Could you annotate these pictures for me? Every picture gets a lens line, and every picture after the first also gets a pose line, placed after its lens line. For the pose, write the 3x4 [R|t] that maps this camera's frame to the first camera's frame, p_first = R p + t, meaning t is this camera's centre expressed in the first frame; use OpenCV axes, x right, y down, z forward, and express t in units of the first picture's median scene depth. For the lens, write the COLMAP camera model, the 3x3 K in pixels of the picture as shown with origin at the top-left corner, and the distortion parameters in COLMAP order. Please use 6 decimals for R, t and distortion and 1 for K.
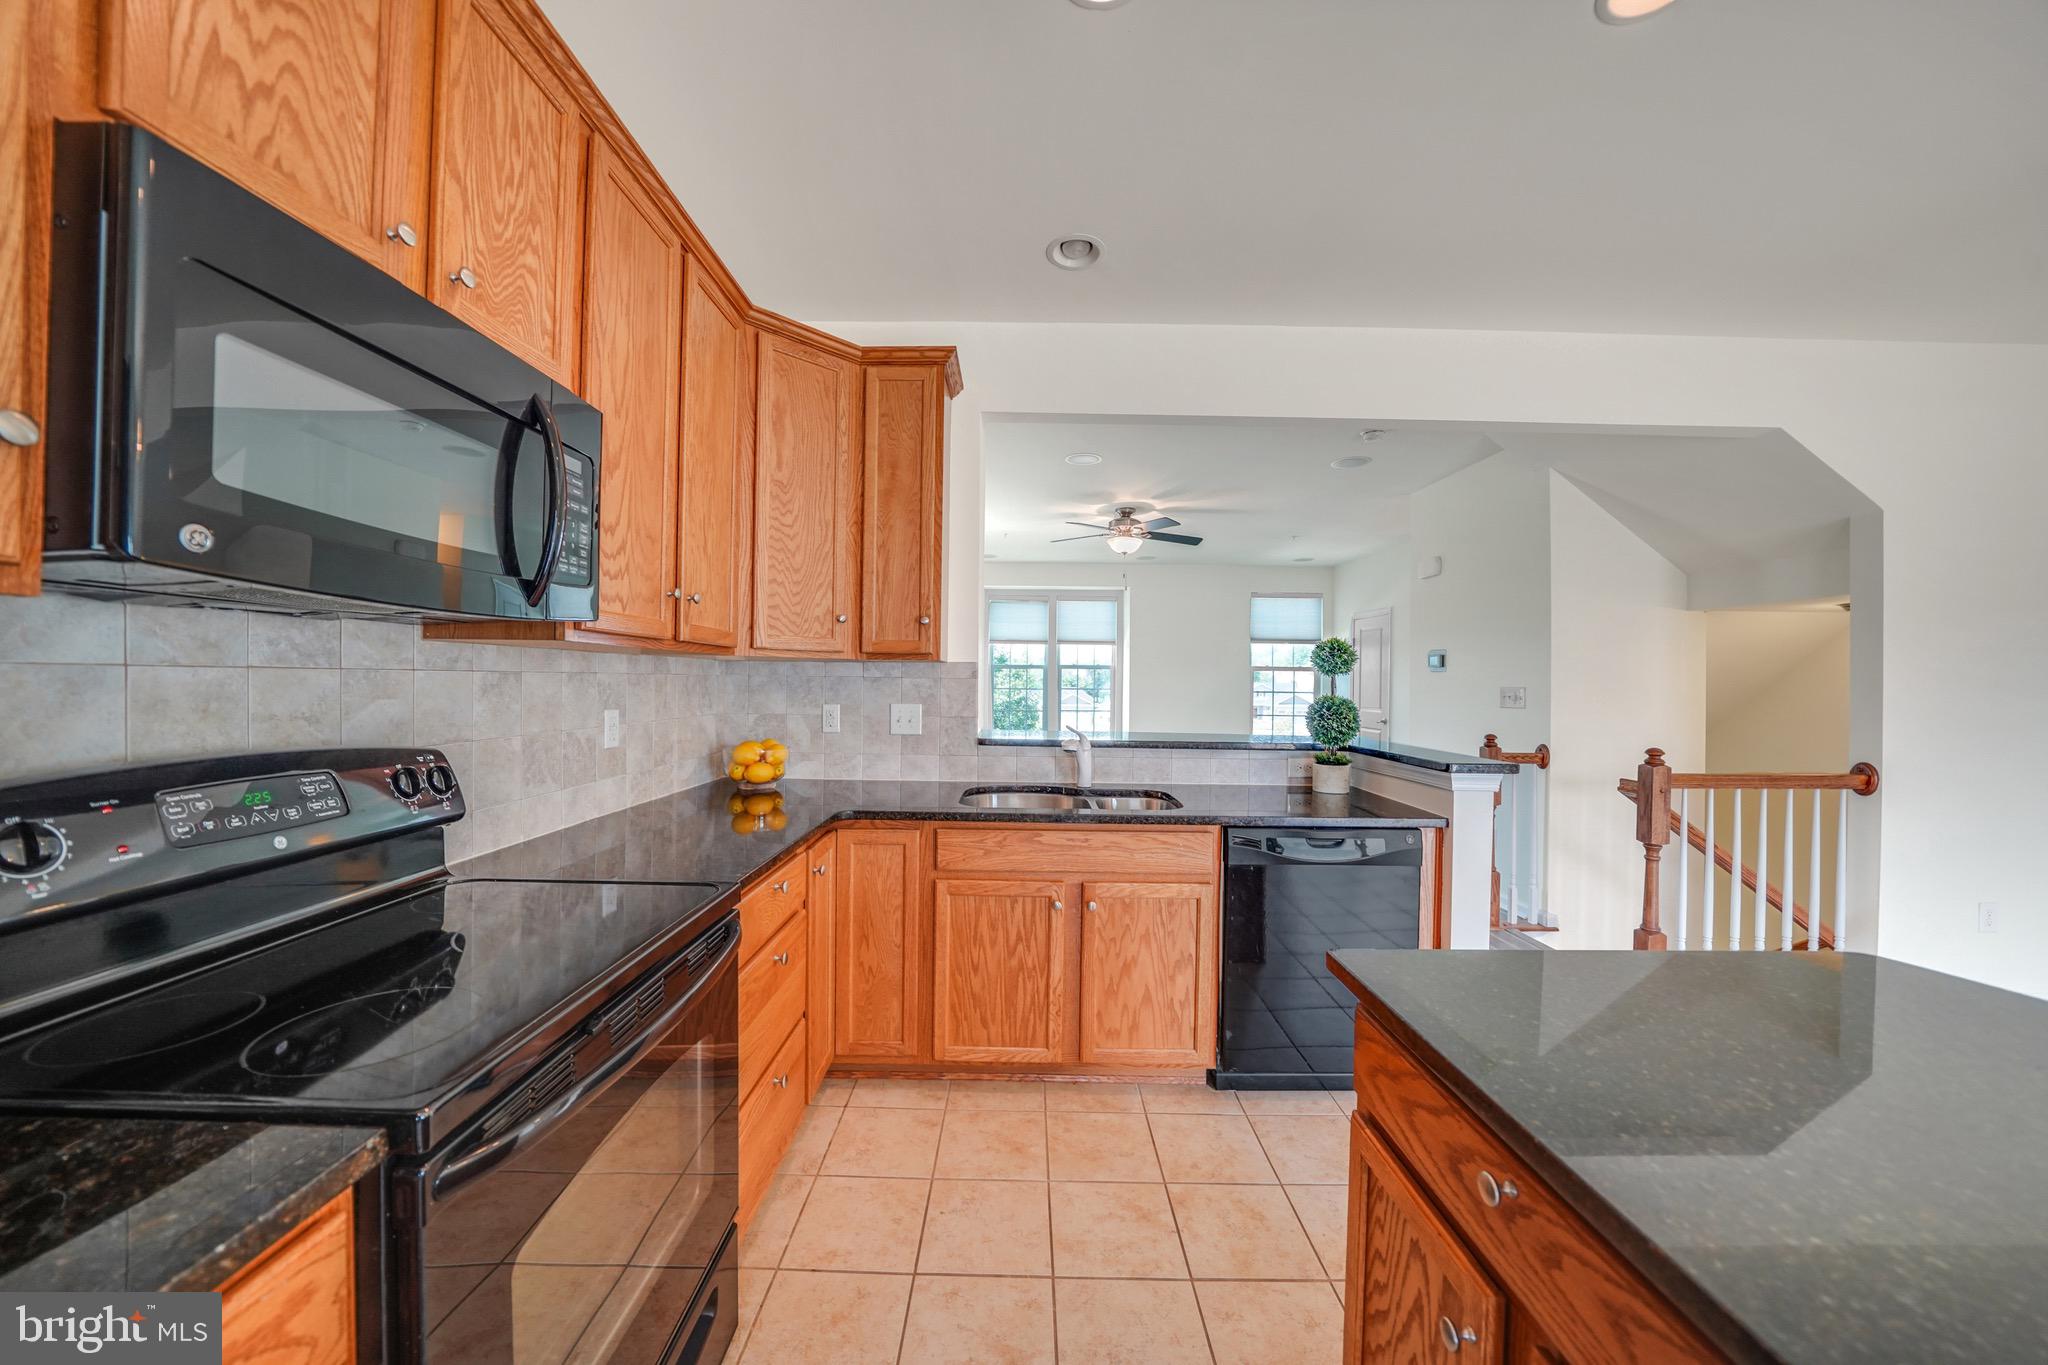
lens RADIAL K [[713.8, 0, 1016.1], [0, 713.8, 681.3], [0, 0, 1]] dist [-0.025346, 0.002603]
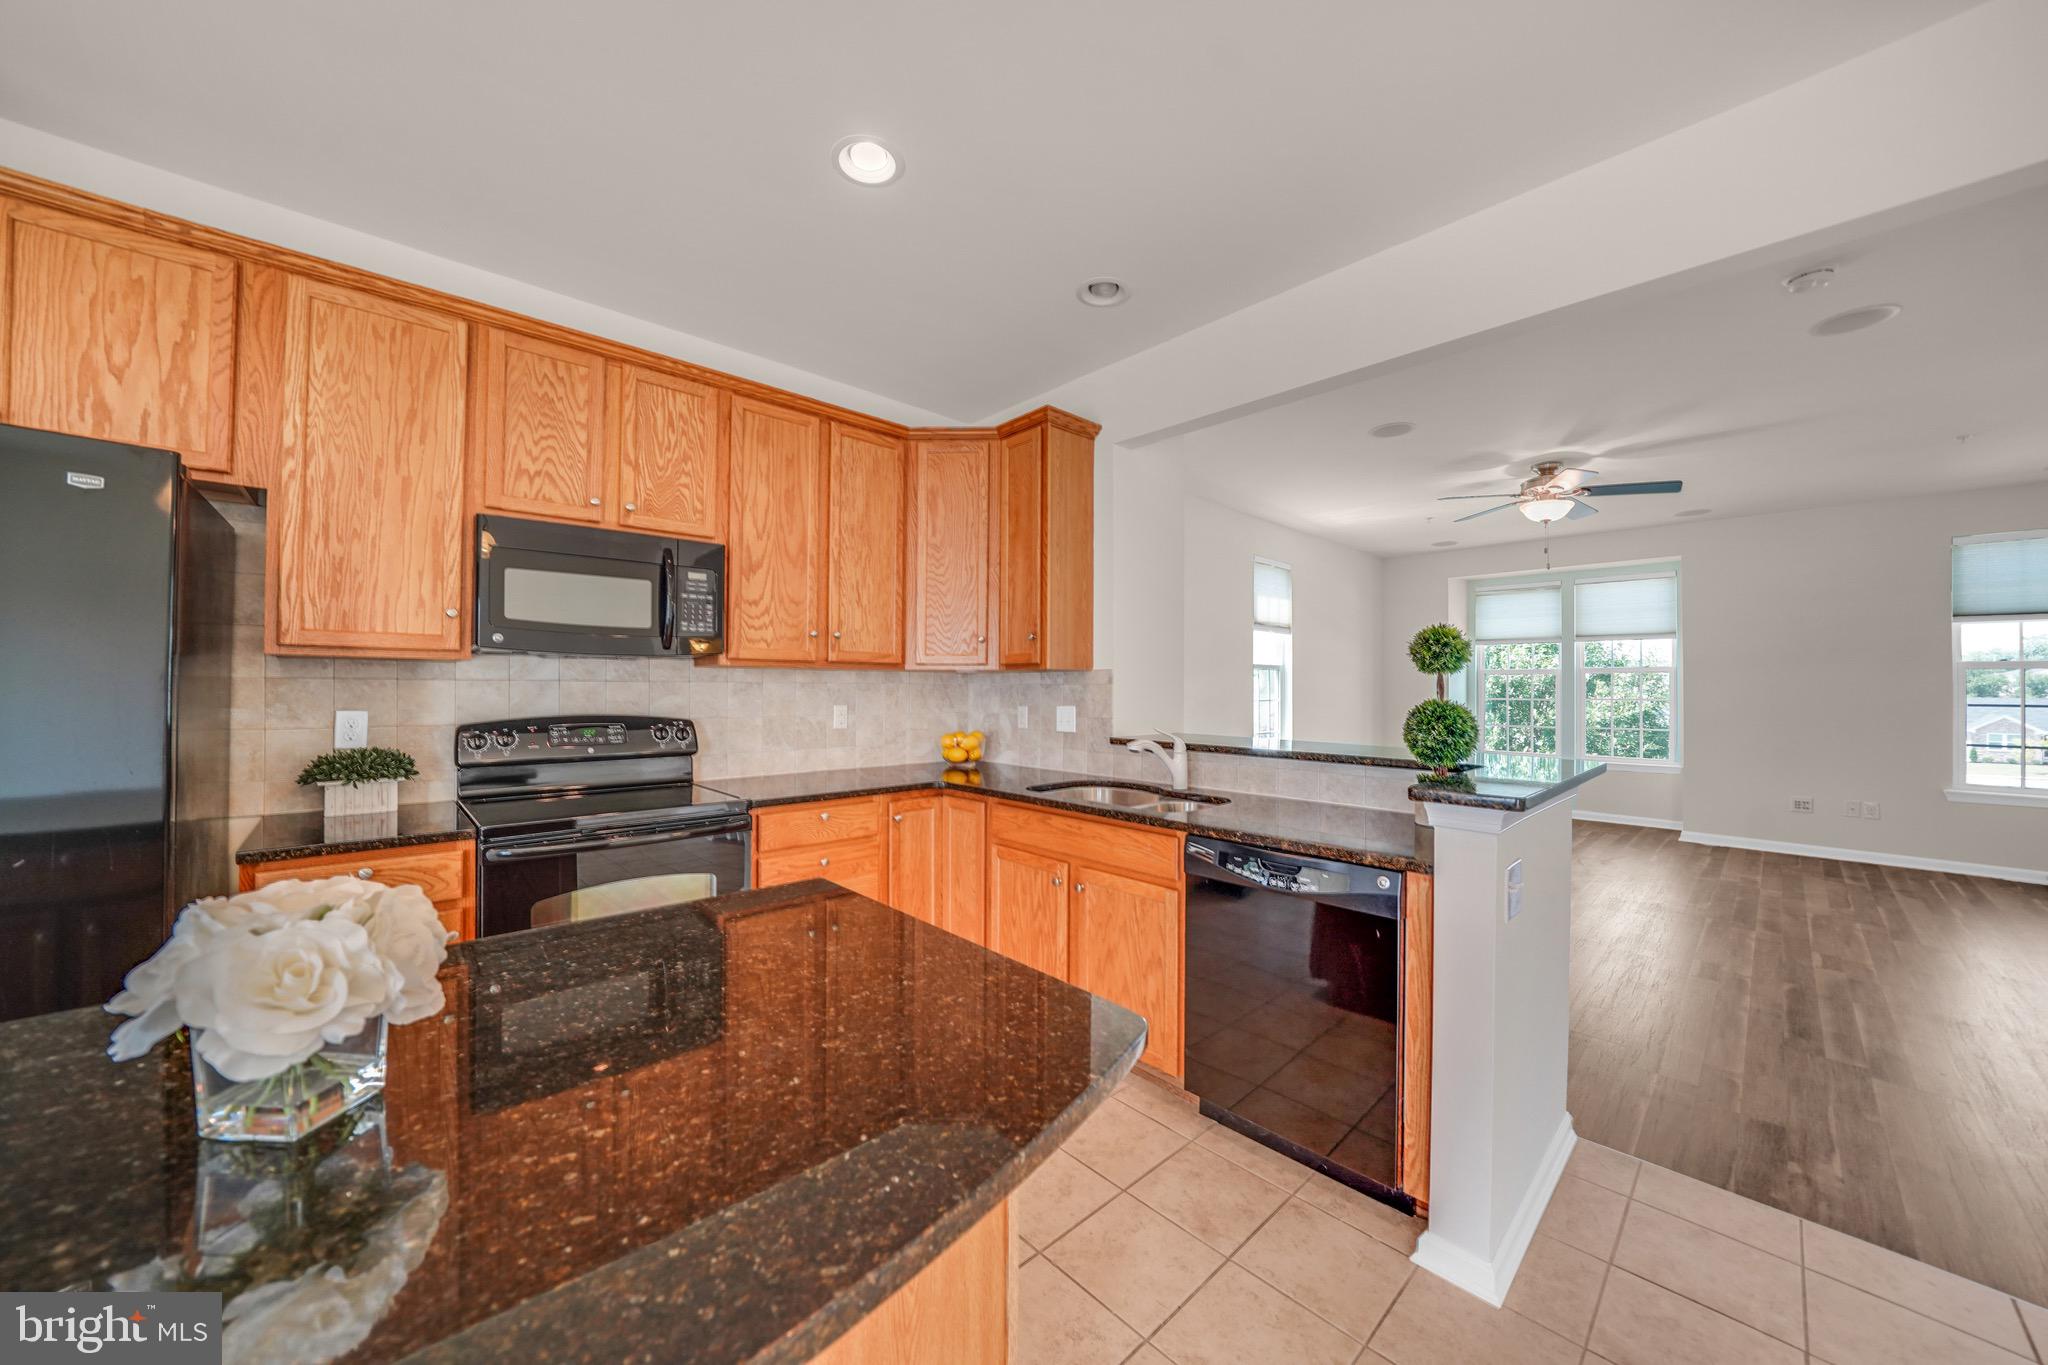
lens RADIAL K [[713.8, 0, 1017.7], [0, 713.8, 682.7], [0, 0, 1]] dist [-0.025346, 0.002603]
pose [[0.684182, -0.014193, -0.729173, 0.802141], [0.002679, 0.999853, -0.016948, 0.015230], [0.729307, 0.009642, 0.684119, 0.163162]]
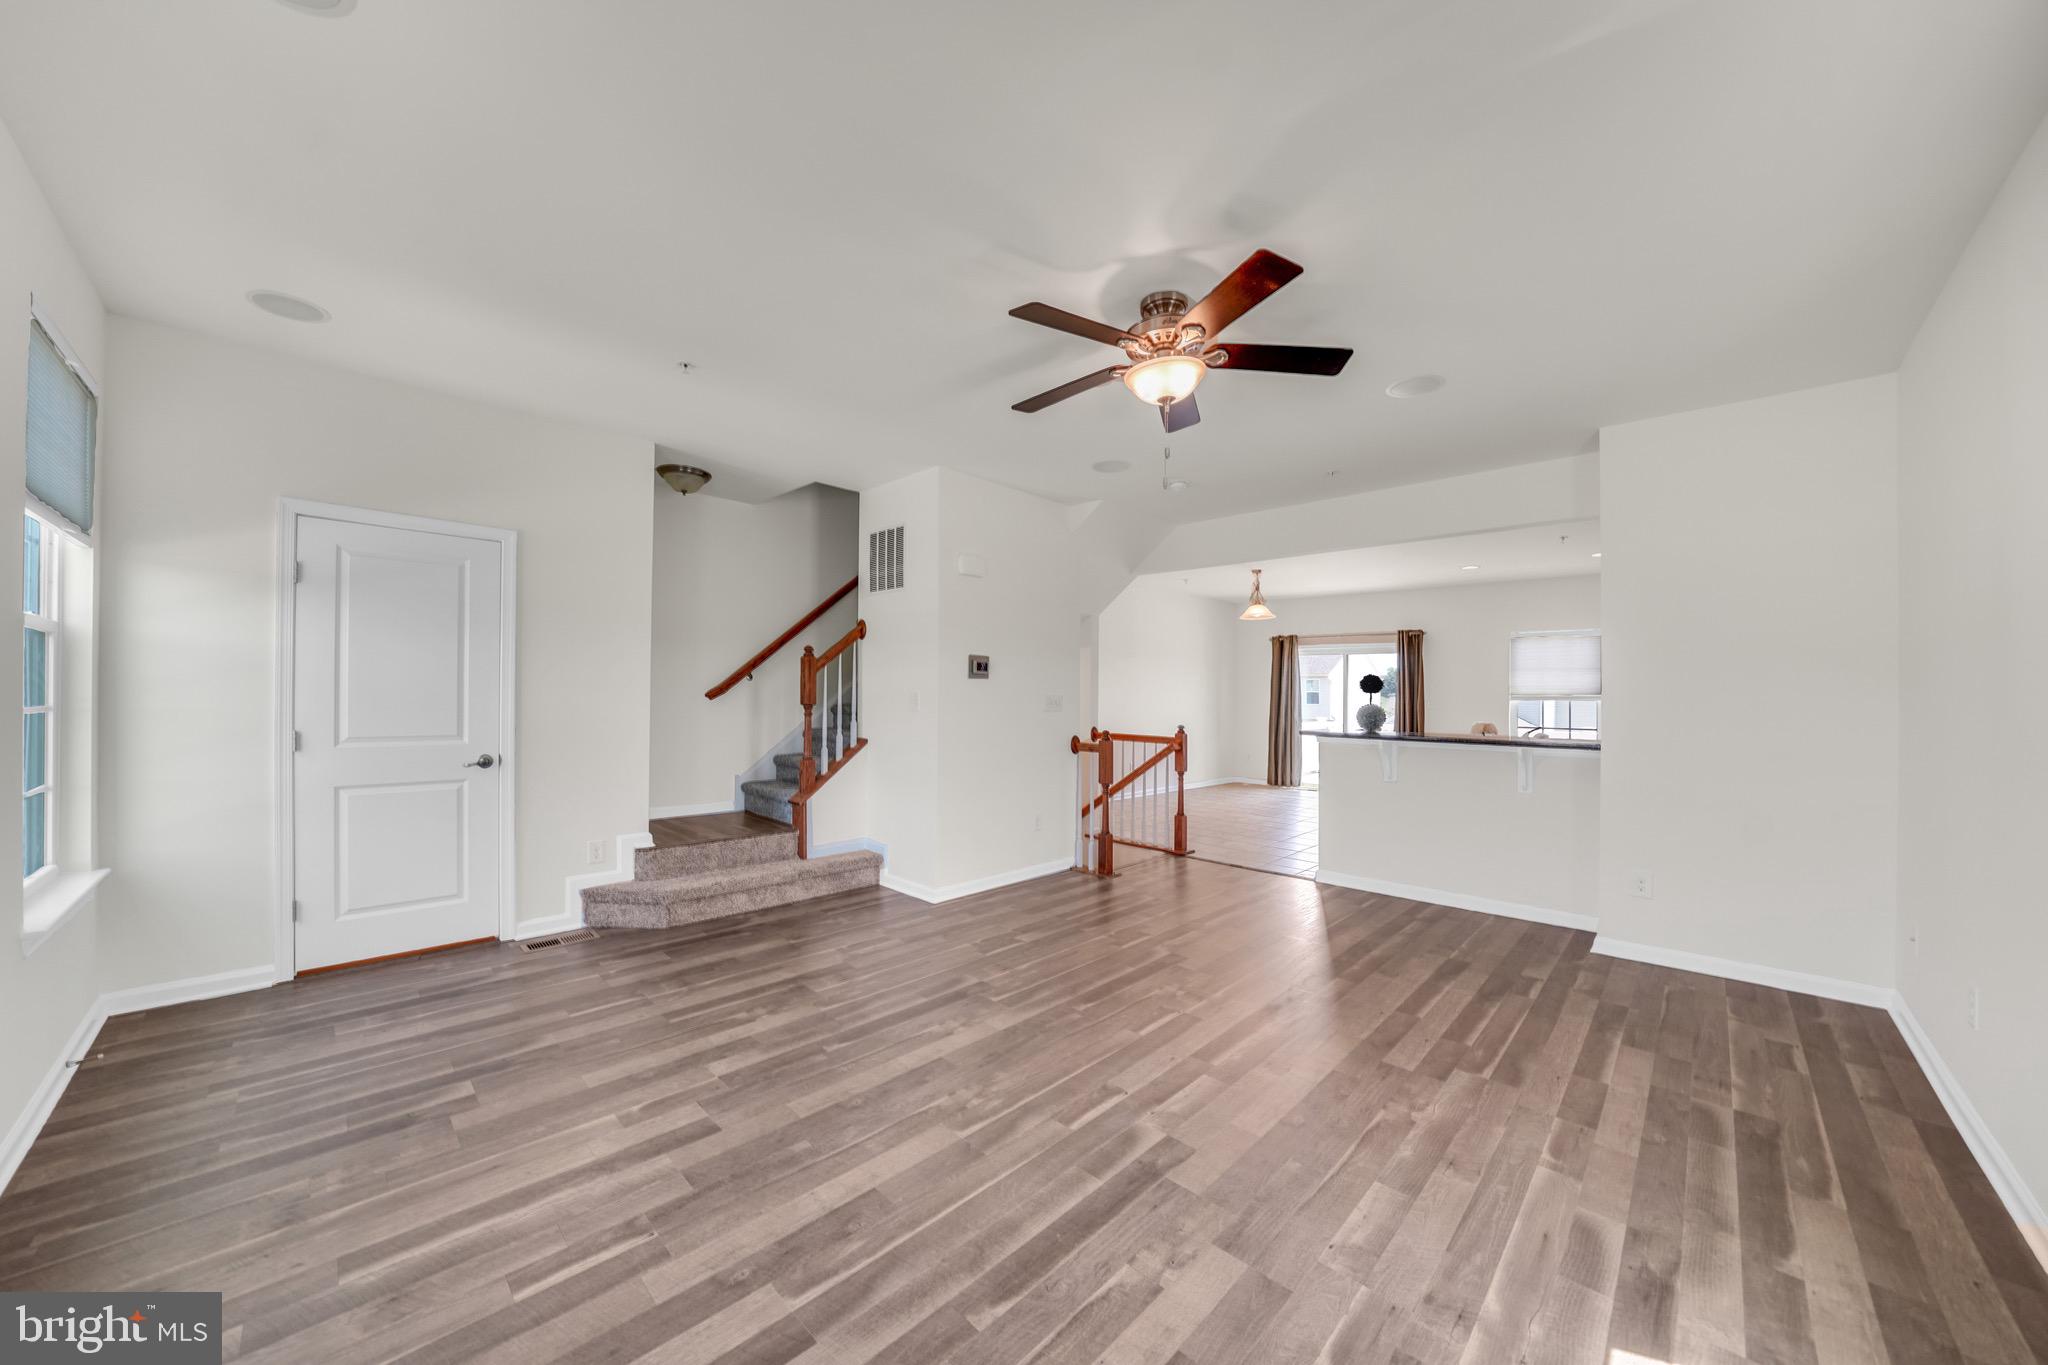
lens RADIAL K [[713.8, 0, 1003.5], [0, 713.8, 666.3], [0, 0, 1]] dist [-0.025346, 0.002603]
pose [[-0.709465, 0.008620, 0.704688, -0.247448], [-0.019978, 0.999277, -0.032336, 0.000596], [-0.704458, -0.037019, -0.708780, 3.572104]]
